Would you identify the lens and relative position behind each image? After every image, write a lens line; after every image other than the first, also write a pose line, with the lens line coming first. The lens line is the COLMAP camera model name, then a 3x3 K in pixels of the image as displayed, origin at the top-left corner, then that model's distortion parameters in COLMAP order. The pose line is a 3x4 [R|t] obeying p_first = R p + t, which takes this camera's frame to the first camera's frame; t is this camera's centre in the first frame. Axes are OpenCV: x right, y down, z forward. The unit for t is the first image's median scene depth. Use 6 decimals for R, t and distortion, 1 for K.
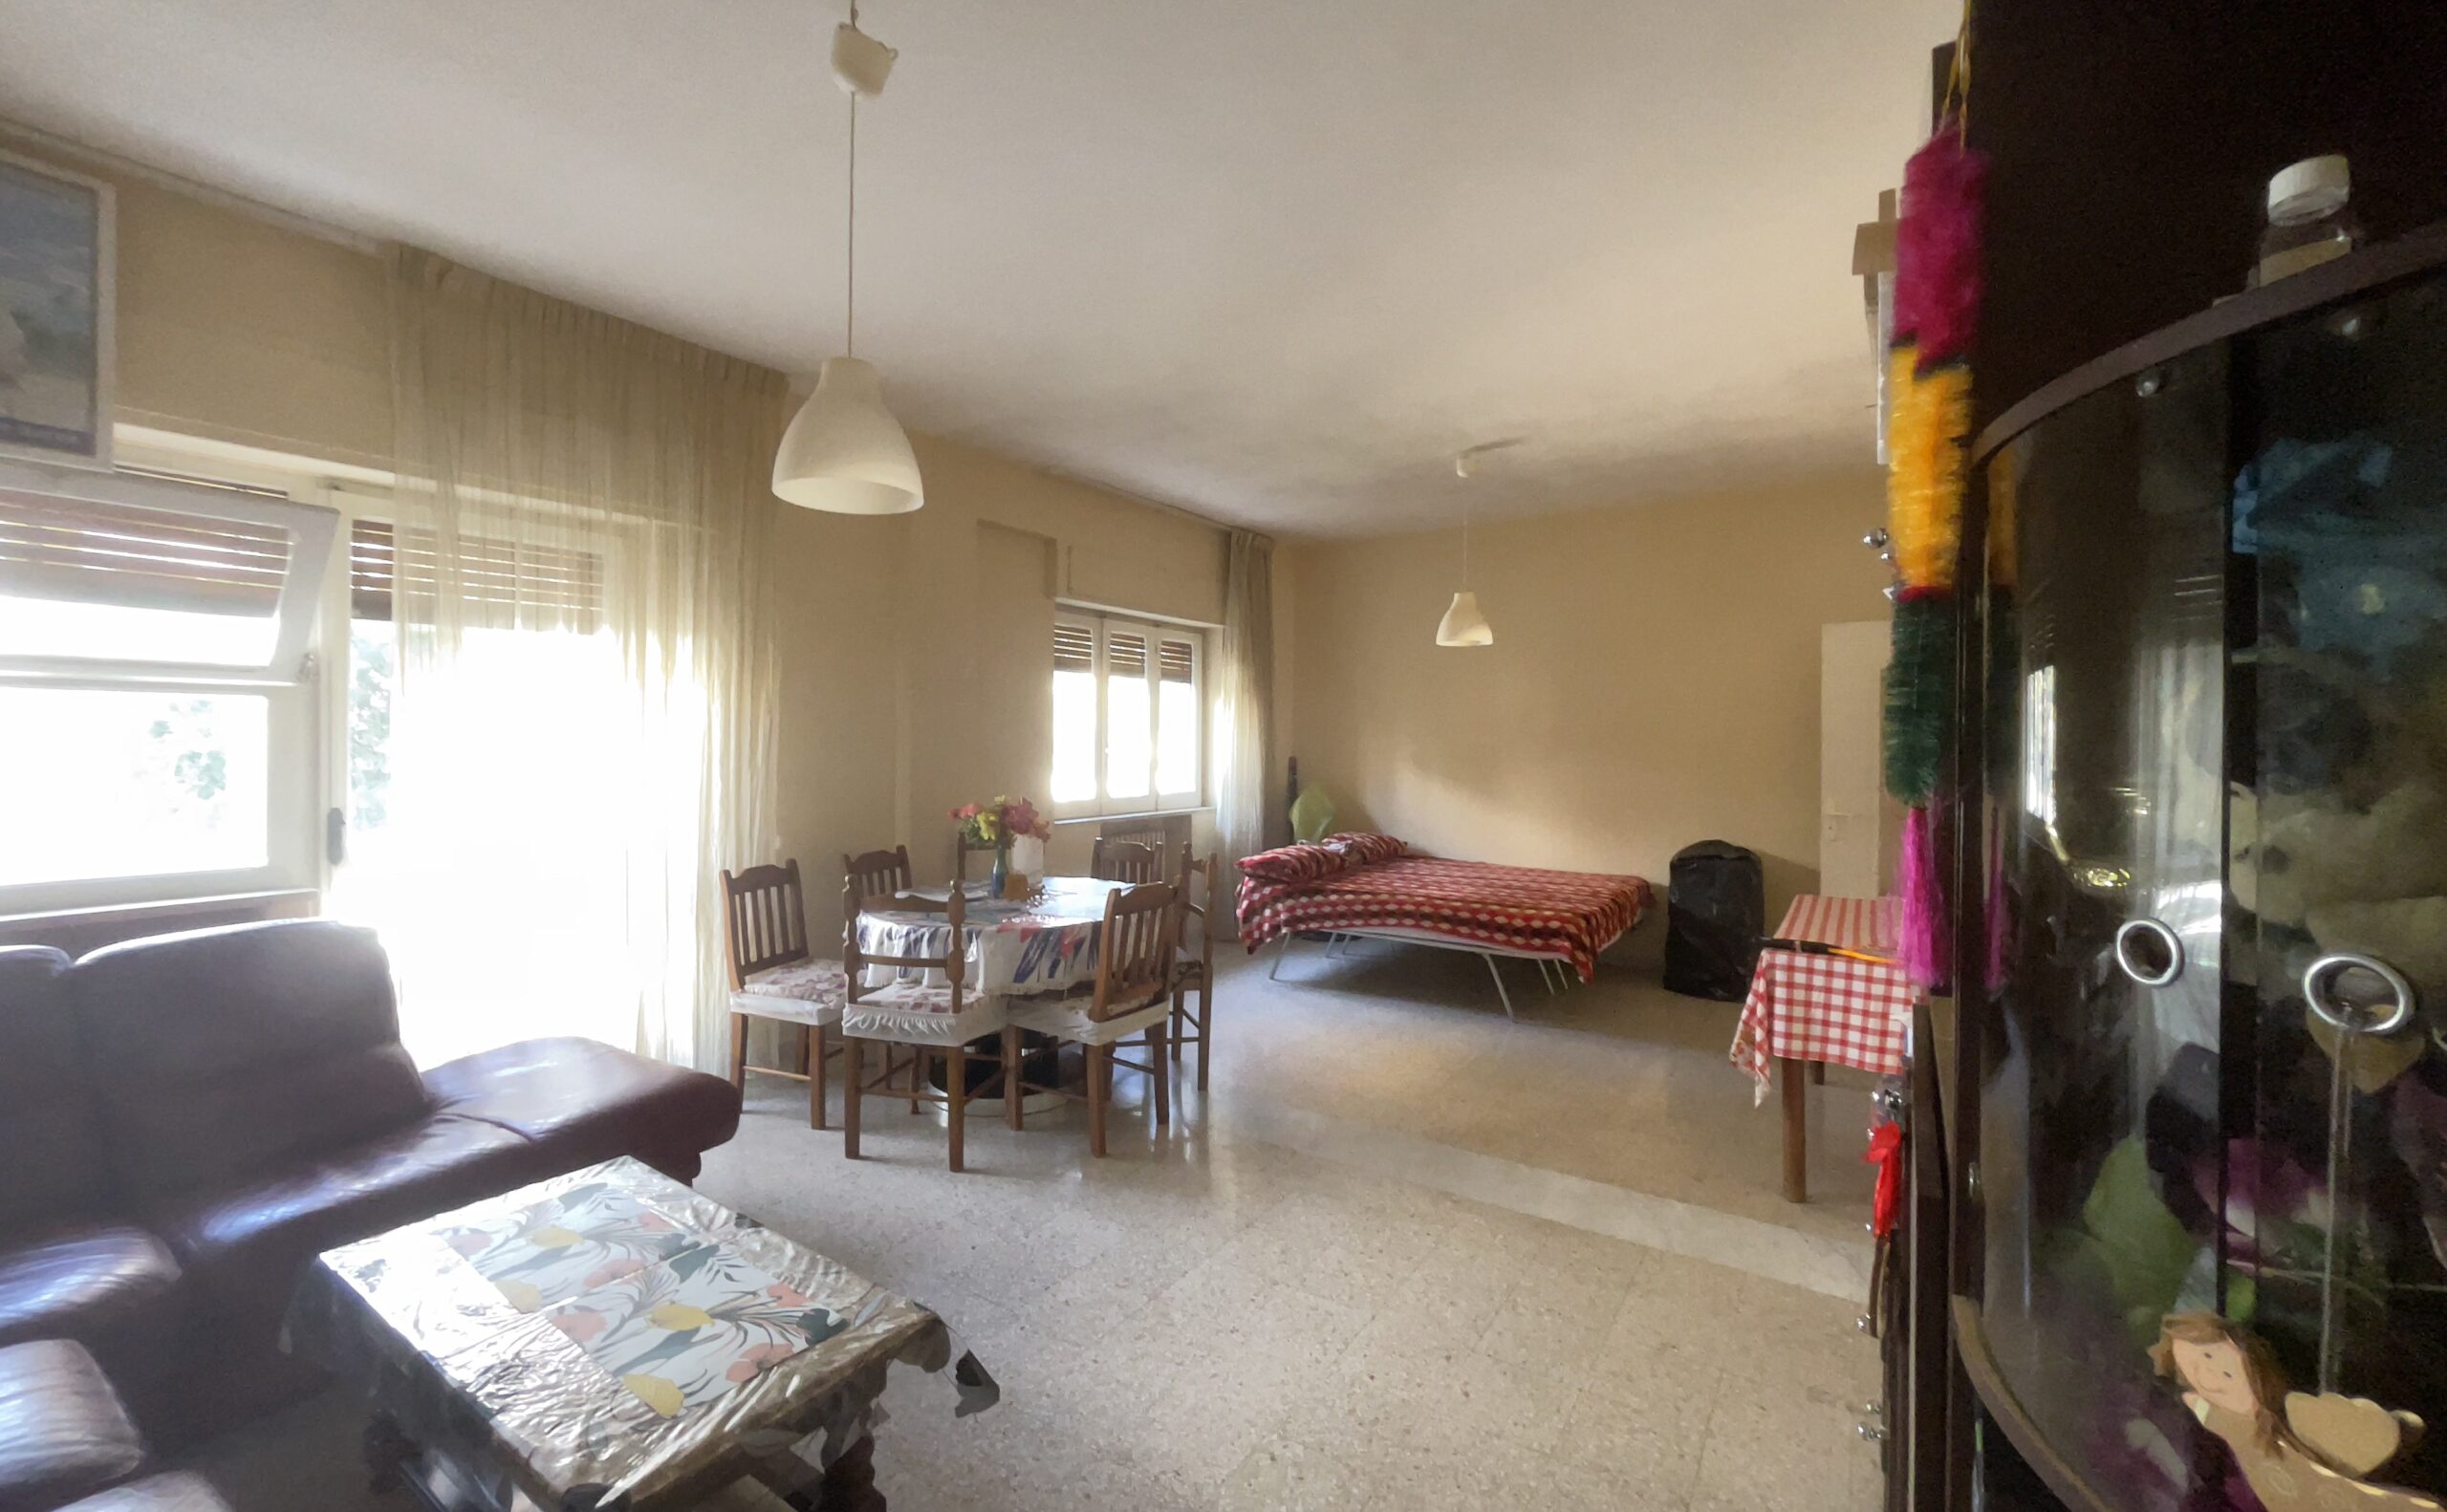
lens RADIAL K [[965.0, 0, 1223.5], [0, 965.0, 756.0], [0, 0, 1]] dist [-0.000046, -0.000041]
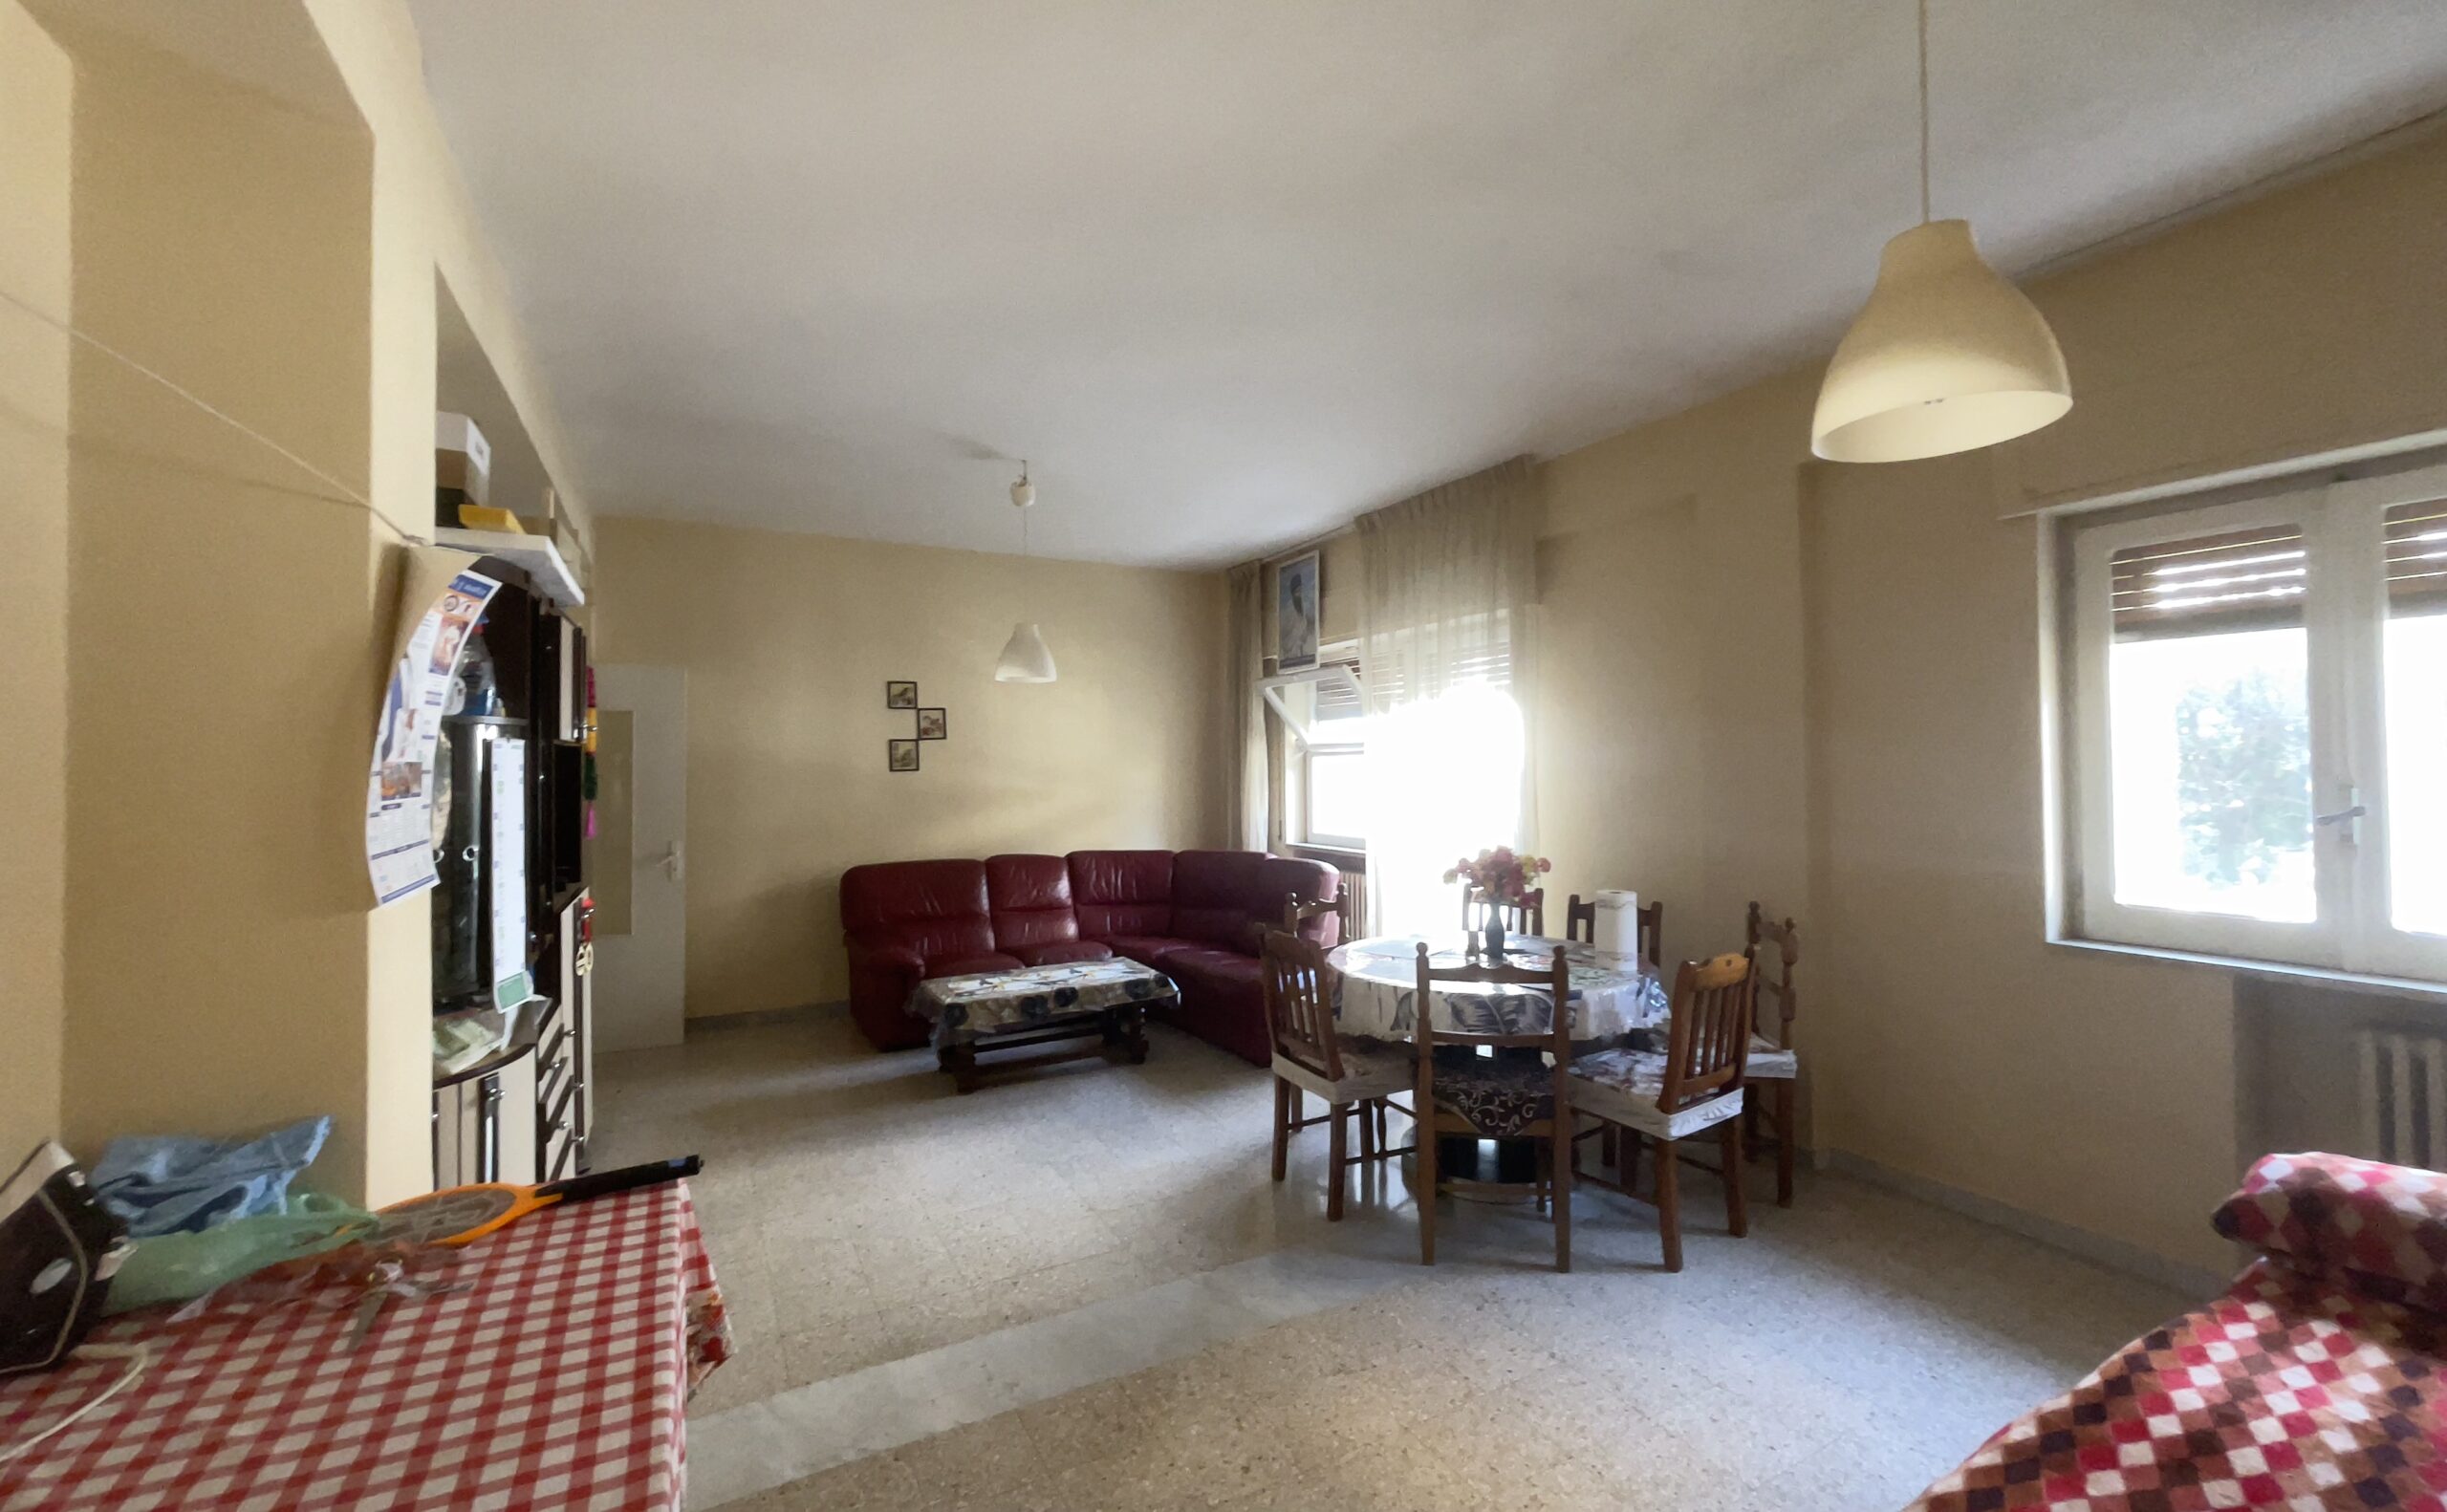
lens RADIAL K [[965.0, 0, 1223.5], [0, 965.0, 756.0], [0, 0, 1]] dist [-0.000046, -0.000041]
pose [[-0.446752, -0.004727, -0.894646, 0.938090], [0.004743, 0.999959, -0.007652, -0.046560], [0.894645, -0.007662, -0.446711, 1.562128]]
